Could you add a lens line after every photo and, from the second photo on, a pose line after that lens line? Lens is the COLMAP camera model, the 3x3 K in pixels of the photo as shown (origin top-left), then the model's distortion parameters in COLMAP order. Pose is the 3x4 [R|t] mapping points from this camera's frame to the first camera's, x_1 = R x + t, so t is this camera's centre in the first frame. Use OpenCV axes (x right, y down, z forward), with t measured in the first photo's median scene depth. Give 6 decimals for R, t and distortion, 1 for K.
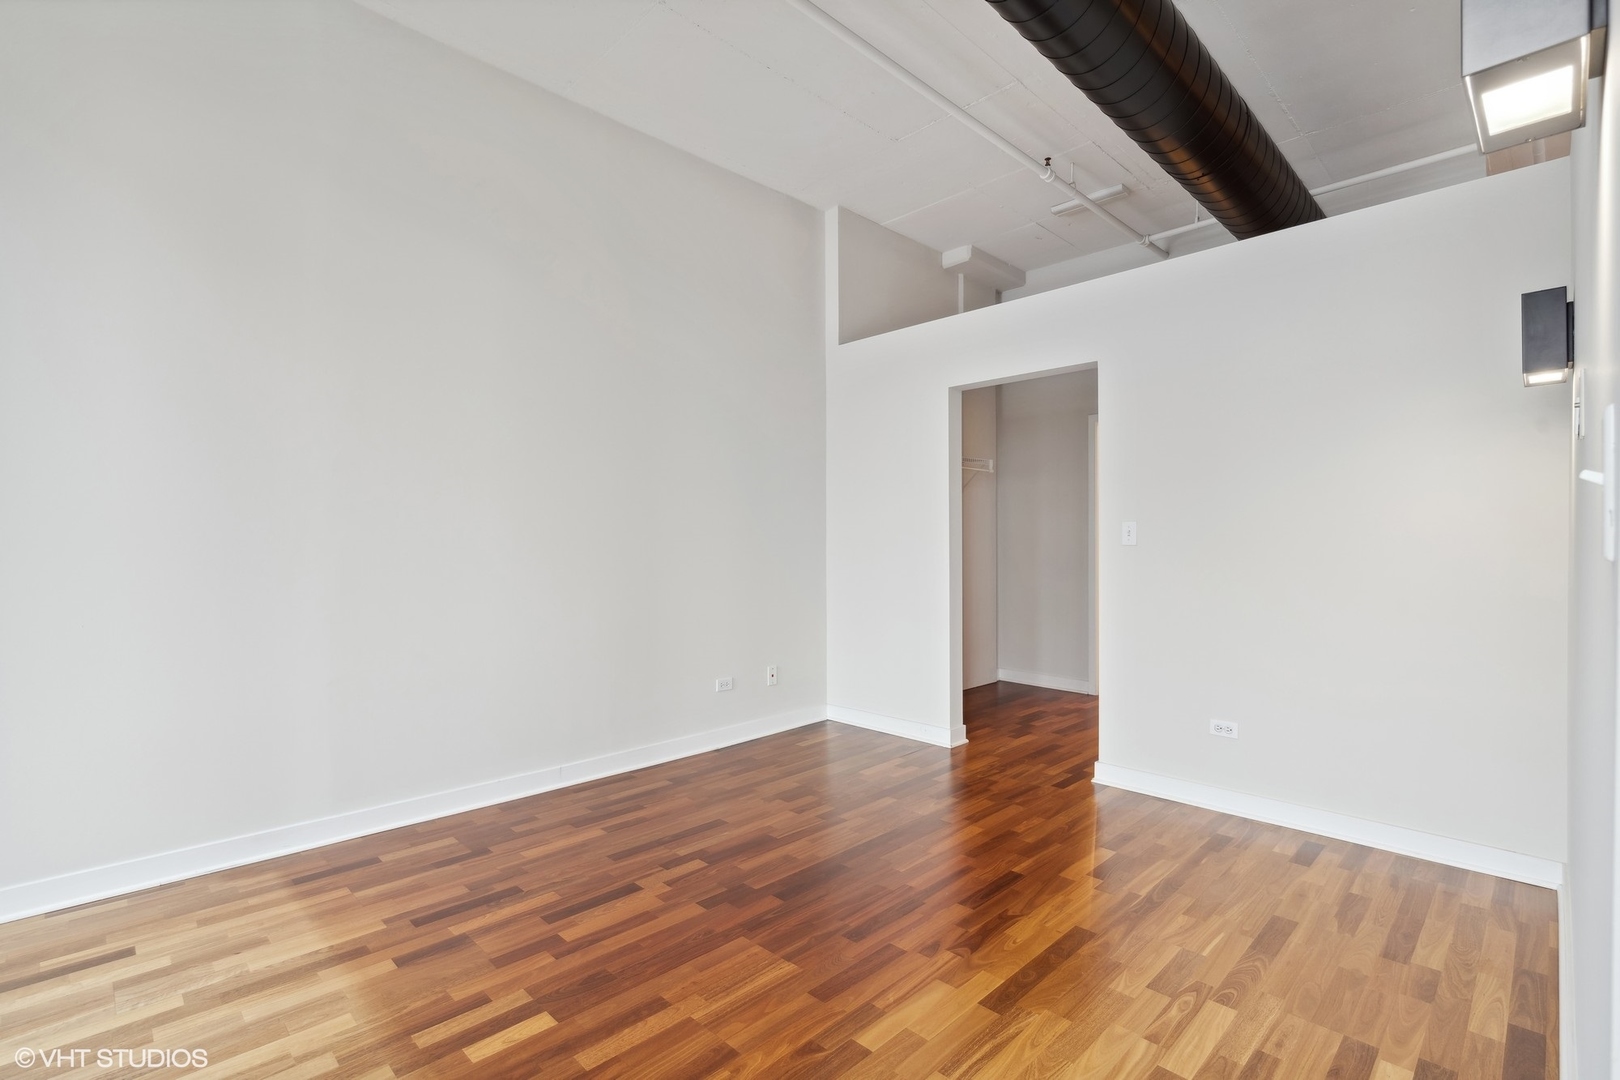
lens RADIAL K [[746.5, 0, 805.3], [0, 746.5, 537.8], [0, 0, 1]] dist [-0.003261, -0.000084]
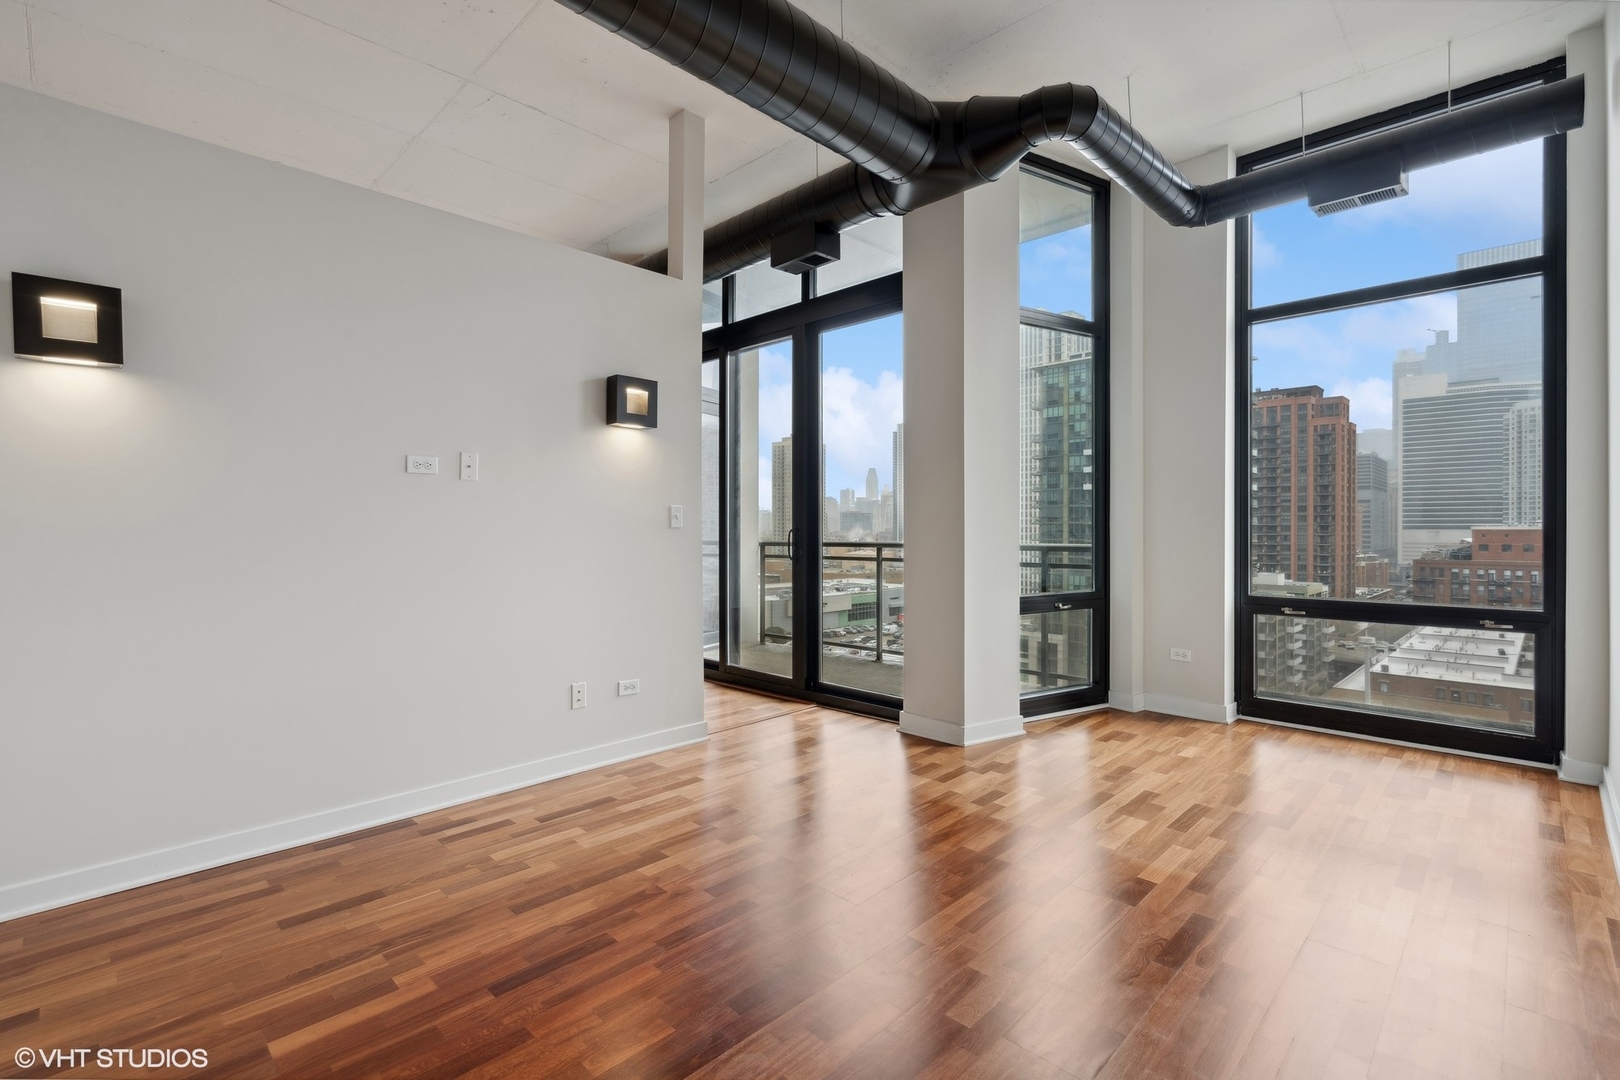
lens RADIAL K [[737.7, 0, 808.5], [0, 737.7, 526.7], [0, 0, 1]] dist [-0.000493, 0.000218]
pose [[-0.999834, 0.001941, -0.018095, 0.000159], [0.002133, 0.999942, -0.010577, 0.023802], [0.018074, -0.010614, -0.999780, 1.820187]]
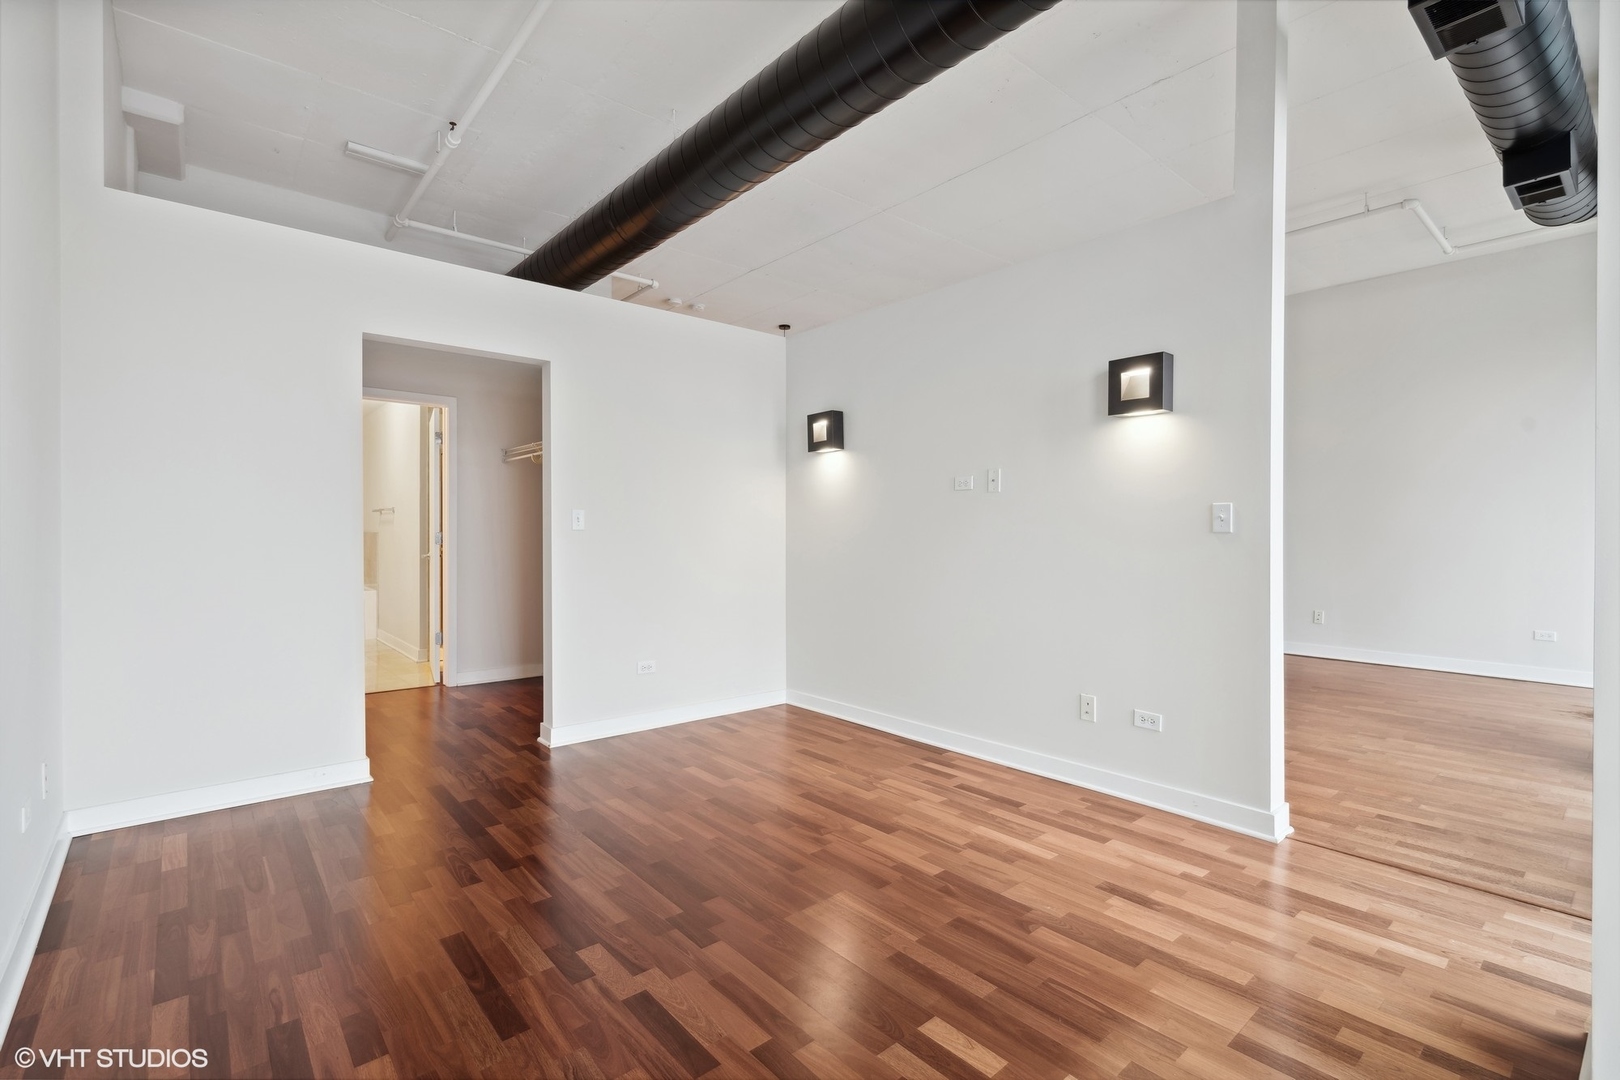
lens RADIAL K [[734.1, 0, 808.6], [0, 734.1, 530.9], [0, 0, 1]] dist [-0.002494, 0.000608]
pose [[0.072109, 0.002362, 0.997394, -0.960824], [-0.009303, 0.999955, -0.001695, 0.014501], [-0.997353, -0.009156, 0.072128, 0.813038]]
